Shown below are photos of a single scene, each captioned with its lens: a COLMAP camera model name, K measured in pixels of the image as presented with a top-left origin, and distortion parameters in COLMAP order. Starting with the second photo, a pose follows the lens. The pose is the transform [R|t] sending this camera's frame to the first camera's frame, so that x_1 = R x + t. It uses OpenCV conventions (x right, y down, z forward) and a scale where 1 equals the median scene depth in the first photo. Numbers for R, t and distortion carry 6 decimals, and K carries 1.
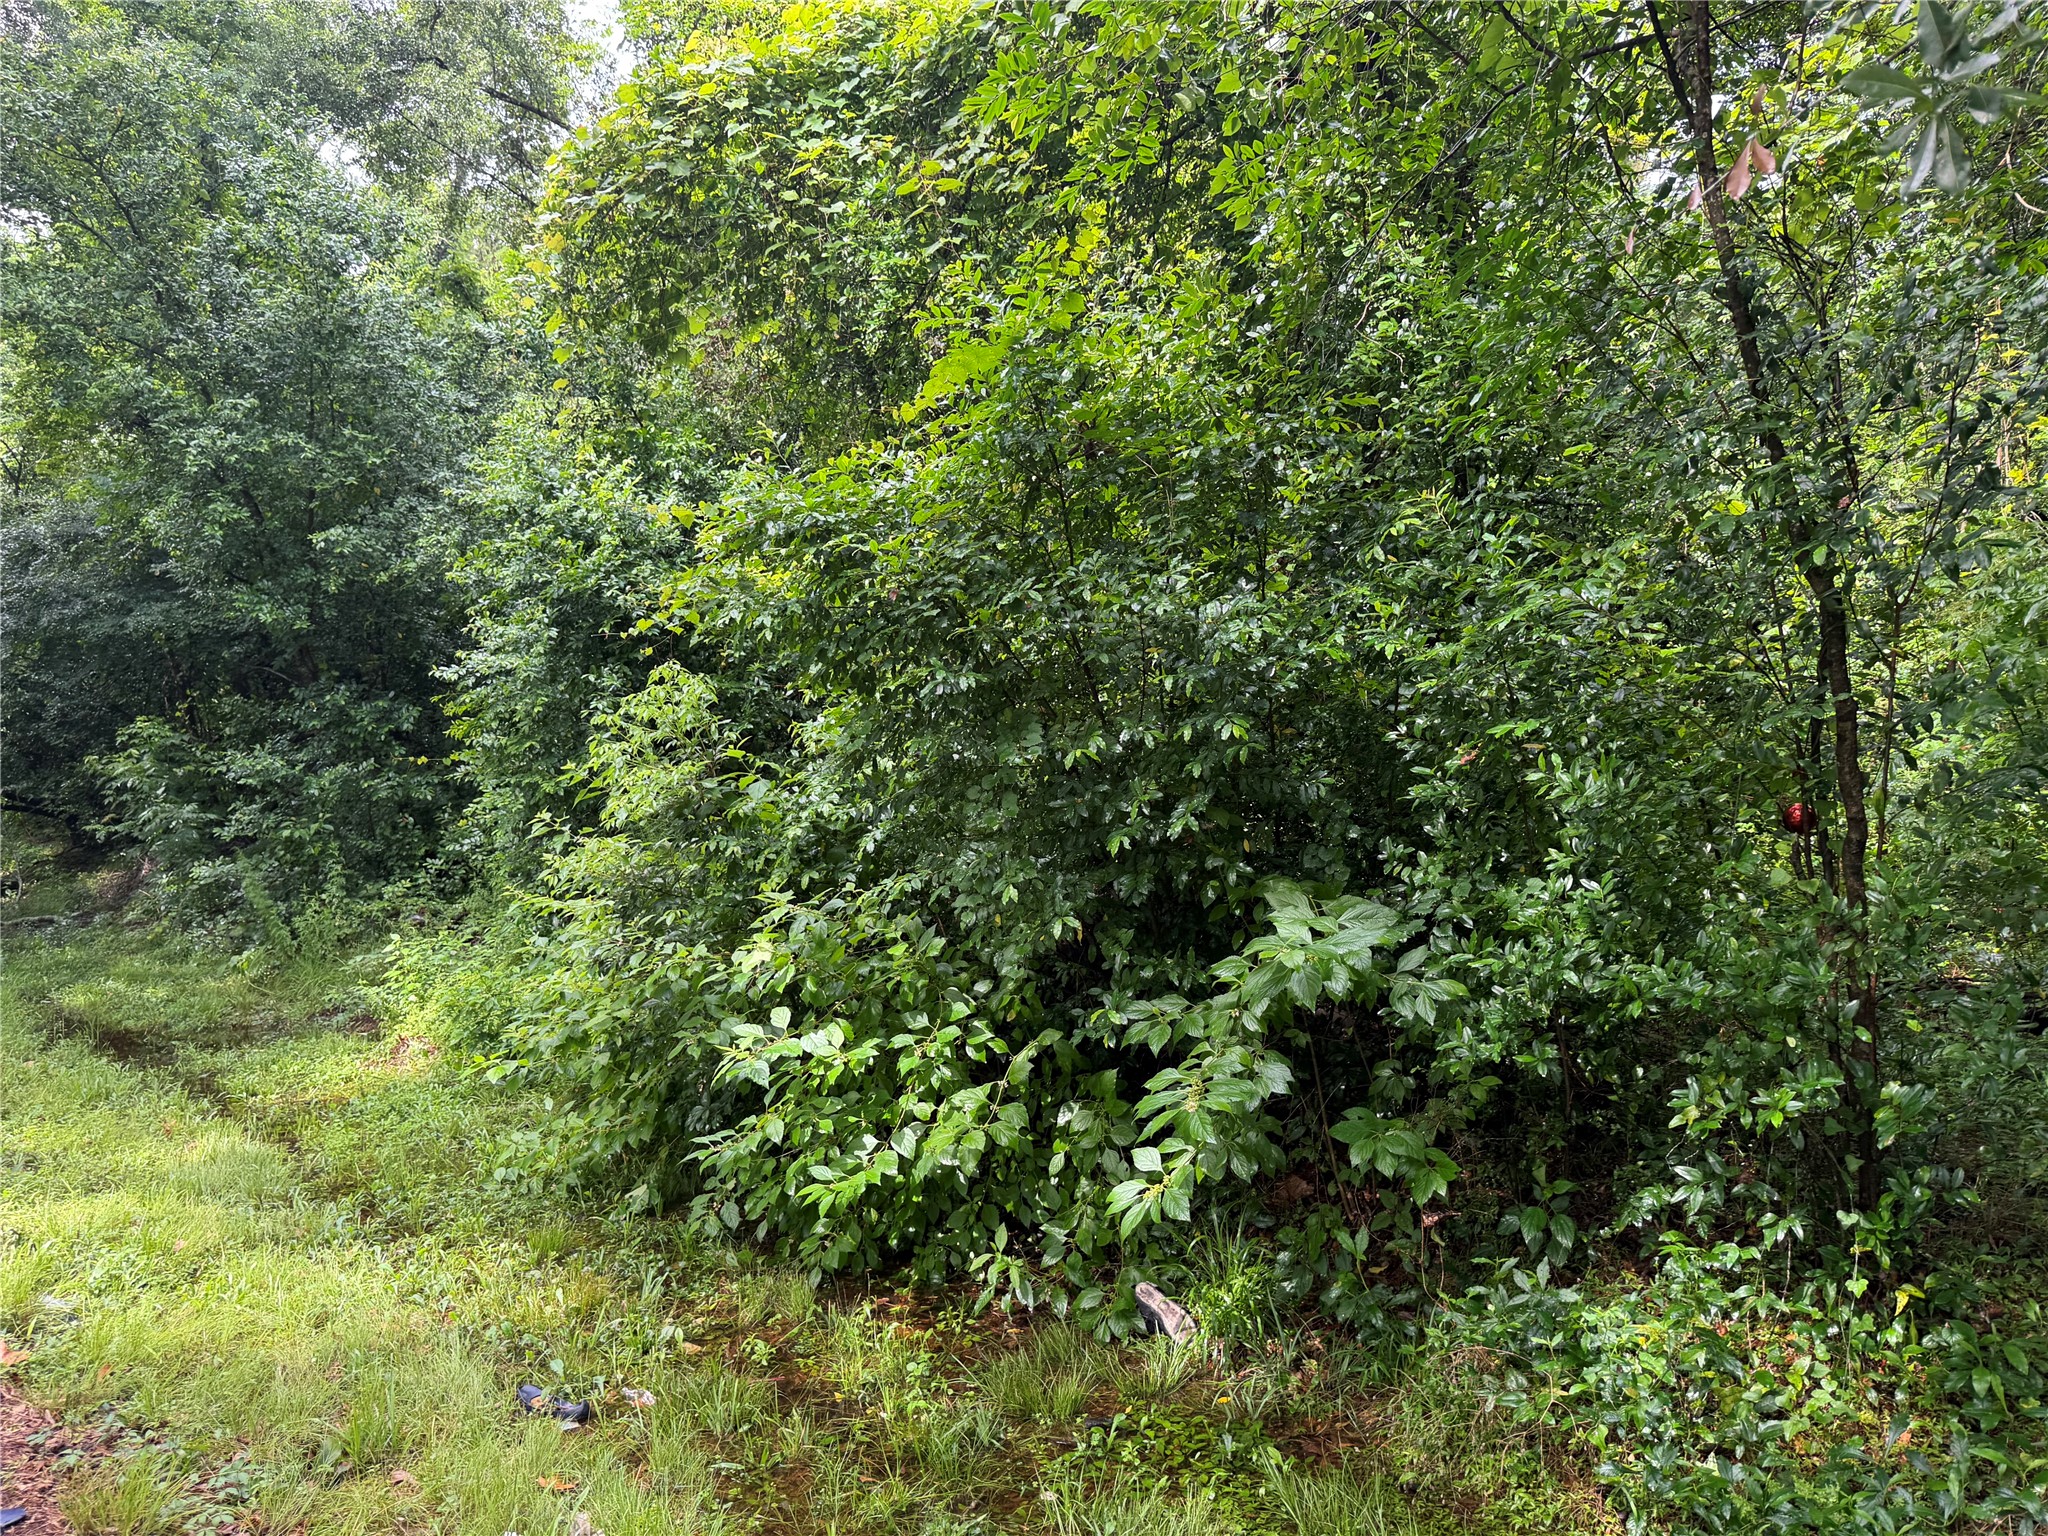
lens RADIAL K [[1477.8, 0, 1036.0], [0, 1477.8, 783.1], [0, 0, 1]] dist [0.039204, -0.060098]
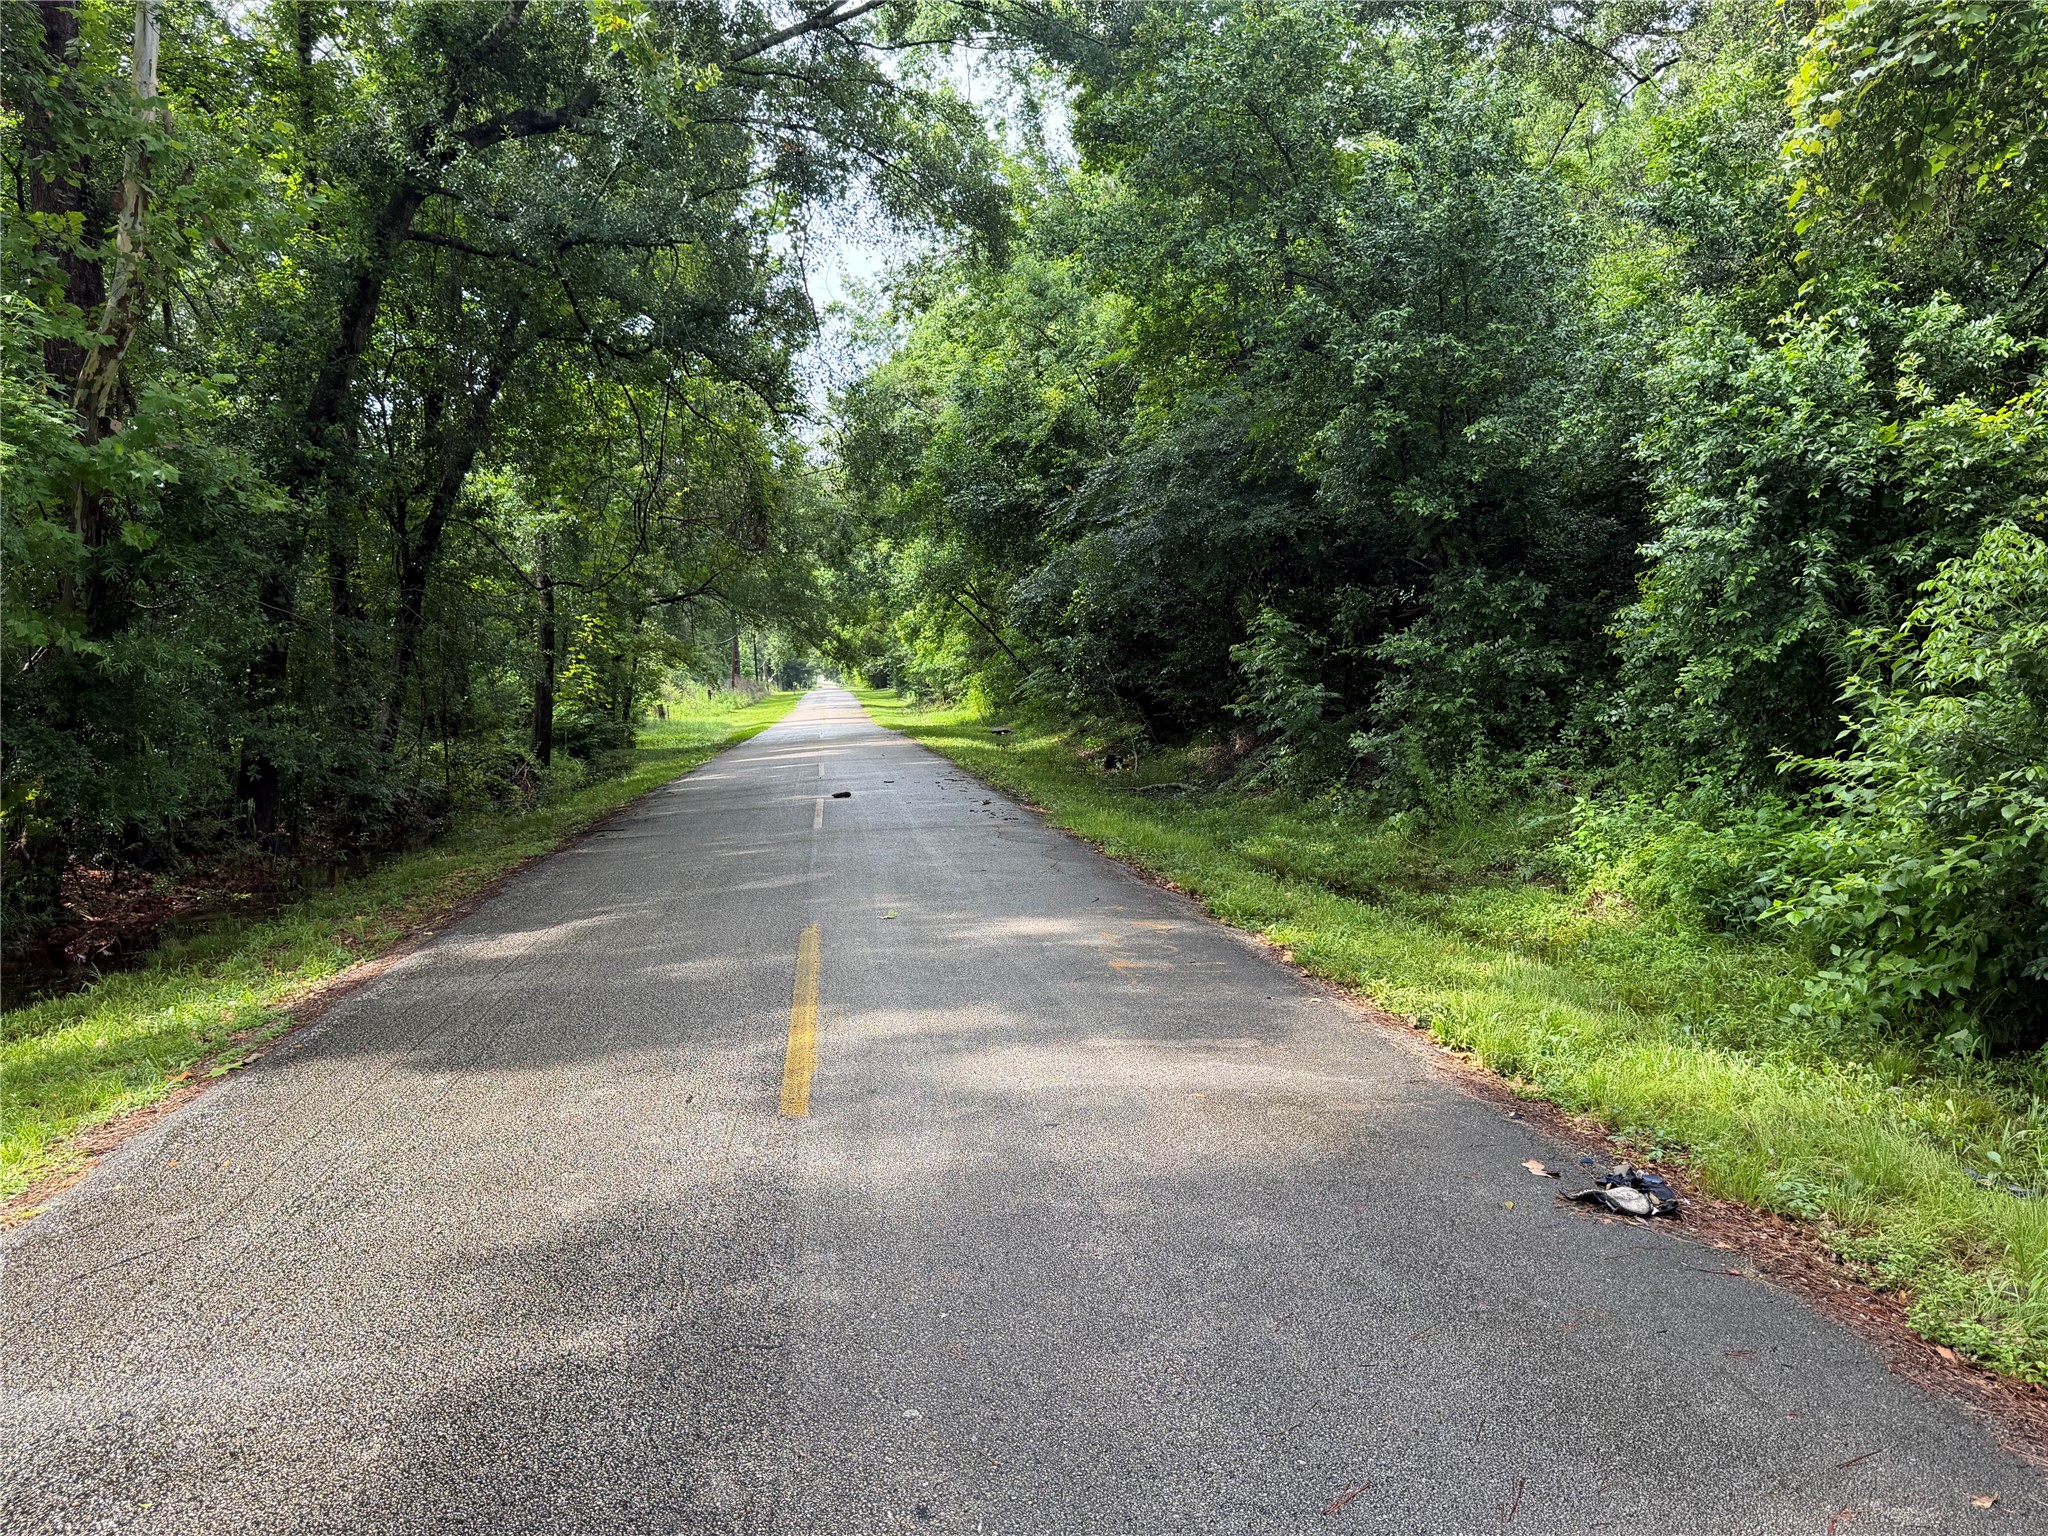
lens RADIAL K [[1592.0, 0, 1019.1], [0, 1592.0, 788.9], [0, 0, 1]] dist [0.015775, -0.029814]
pose [[0.823308, 0.018505, -0.567294, -0.187050], [0.027099, 0.997047, 0.071852, 0.002702], [0.566948, -0.074529, 0.820375, -0.300829]]
